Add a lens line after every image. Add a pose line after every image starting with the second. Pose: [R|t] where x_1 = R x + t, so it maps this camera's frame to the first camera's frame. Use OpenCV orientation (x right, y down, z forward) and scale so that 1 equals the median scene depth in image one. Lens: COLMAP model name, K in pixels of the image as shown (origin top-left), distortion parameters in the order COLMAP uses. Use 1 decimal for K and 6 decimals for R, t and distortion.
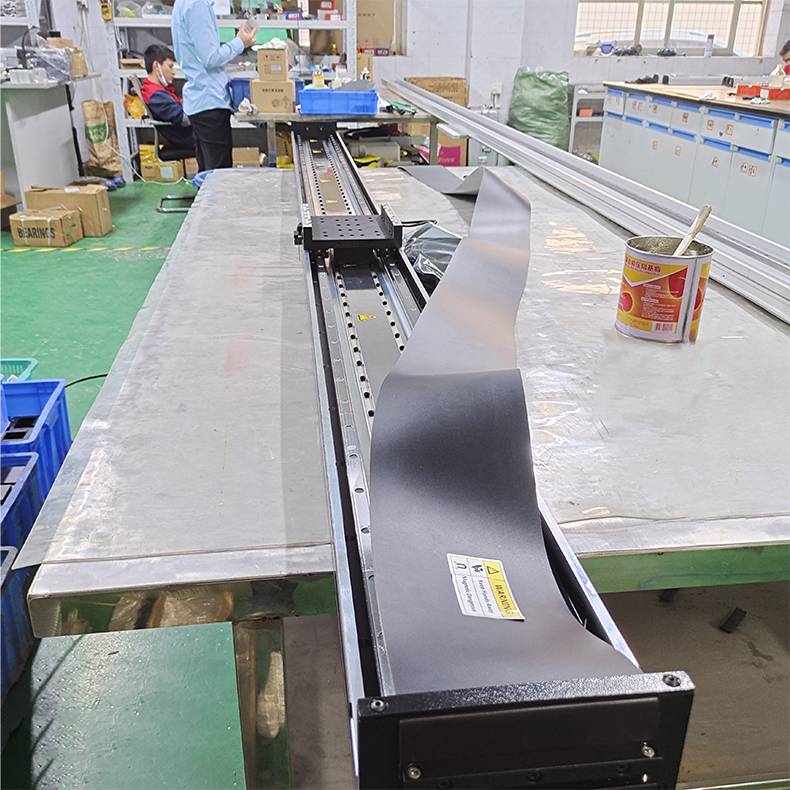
lens RADIAL K [[805.5, 0, 395.0], [0, 805.5, 395.0], [0, 0, 1]] dist [0.069443, -0.064208]
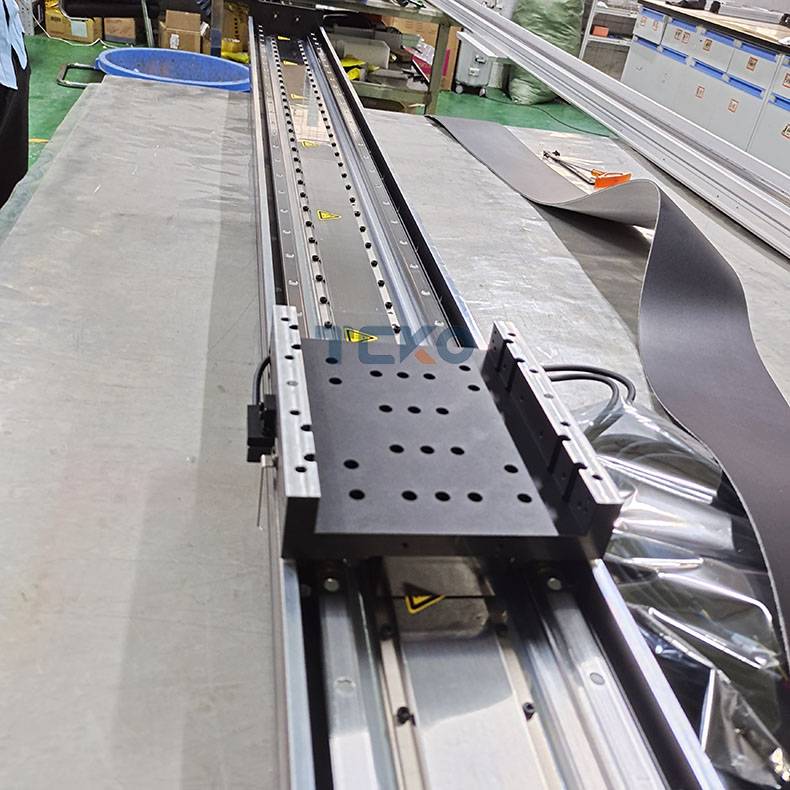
lens RADIAL K [[805.5, 0, 395.0], [0, 805.5, 395.0], [0, 0, 1]] dist [0.069443, -0.064208]
pose [[0.989239, 0.105677, 0.101186, -0.026674], [-0.117512, 0.985890, 0.119209, -0.068055], [-0.087160, -0.129817, 0.987700, 0.179817]]
